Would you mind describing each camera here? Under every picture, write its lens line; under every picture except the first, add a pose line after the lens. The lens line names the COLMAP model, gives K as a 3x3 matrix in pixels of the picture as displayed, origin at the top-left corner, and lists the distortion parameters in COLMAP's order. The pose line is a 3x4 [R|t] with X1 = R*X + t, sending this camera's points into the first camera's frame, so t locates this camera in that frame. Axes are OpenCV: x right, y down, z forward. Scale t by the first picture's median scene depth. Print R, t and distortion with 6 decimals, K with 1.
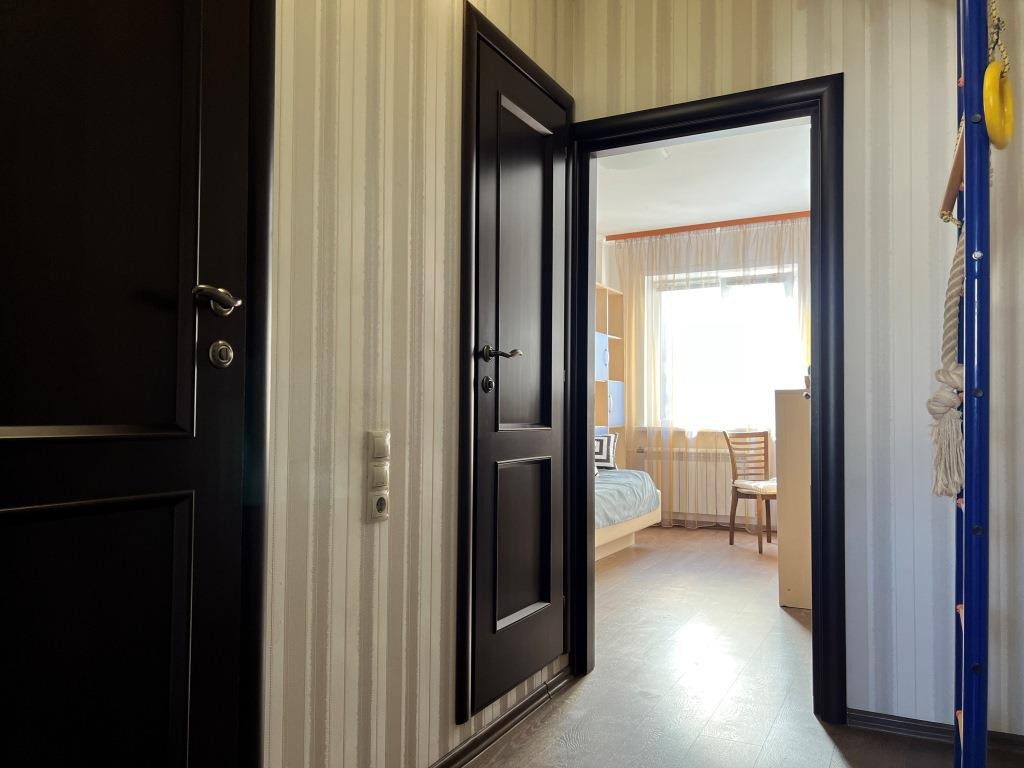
lens RADIAL K [[771.6, 0, 512.0], [0, 771.6, 384.0], [0, 0, 1]] dist [0.059670, -0.075165]
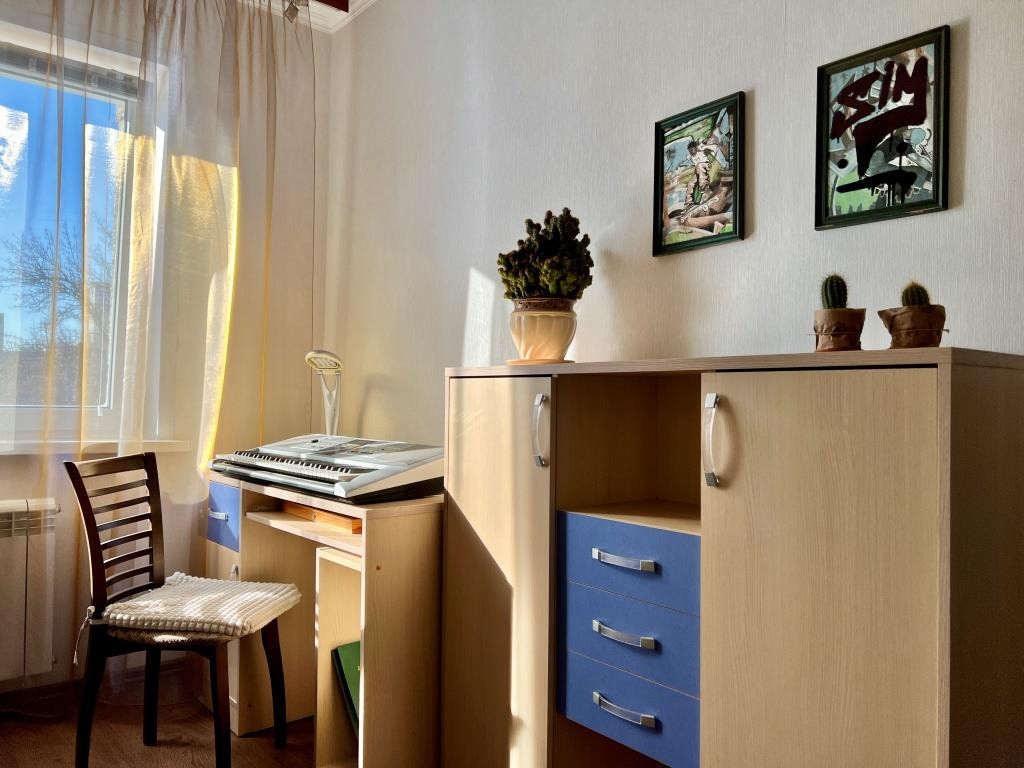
lens RADIAL K [[771.6, 0, 512.0], [0, 771.6, 384.0], [0, 0, 1]] dist [0.059670, -0.075165]
pose [[0.387158, 0.053631, 0.920452, 0.037822], [-0.063120, 0.997506, -0.031572, 0.025669], [-0.919850, -0.045875, 0.389578, 0.653511]]
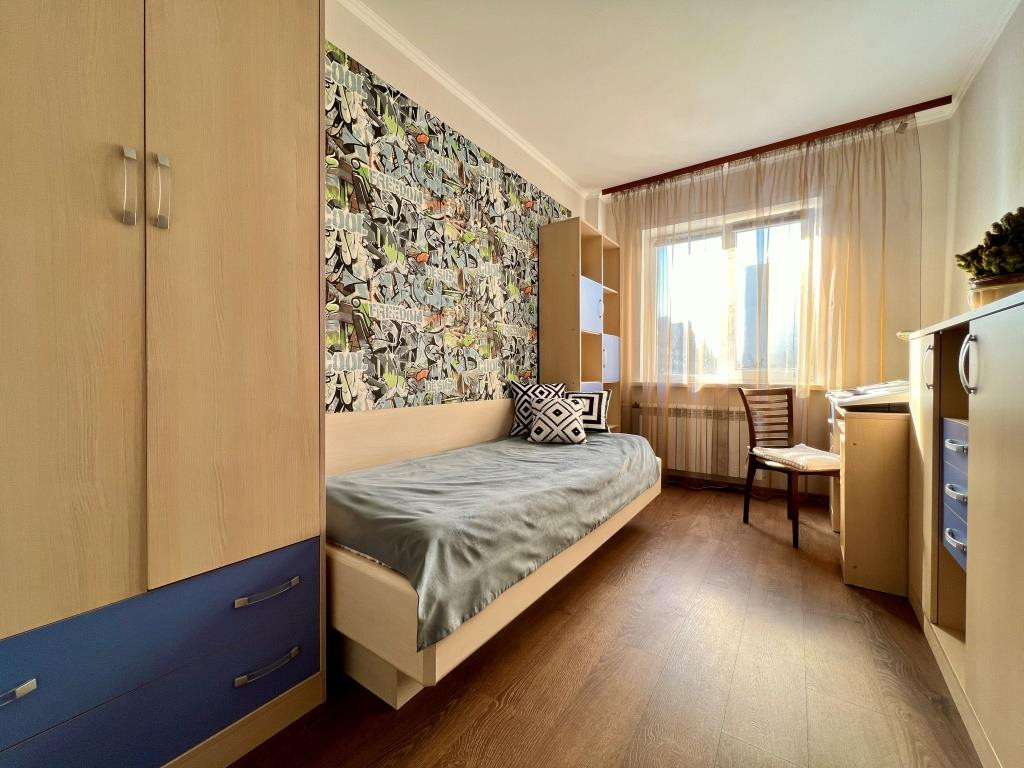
lens RADIAL K [[390.0, 0, 512.0], [0, 390.0, 384.0], [0, 0, 1]] dist [-0.001870, -0.000056]
pose [[0.991081, 0.001495, -0.133251, 0.079355], [0.007006, 0.997970, 0.063301, 0.025826], [0.133075, -0.063670, 0.989059, 0.512465]]
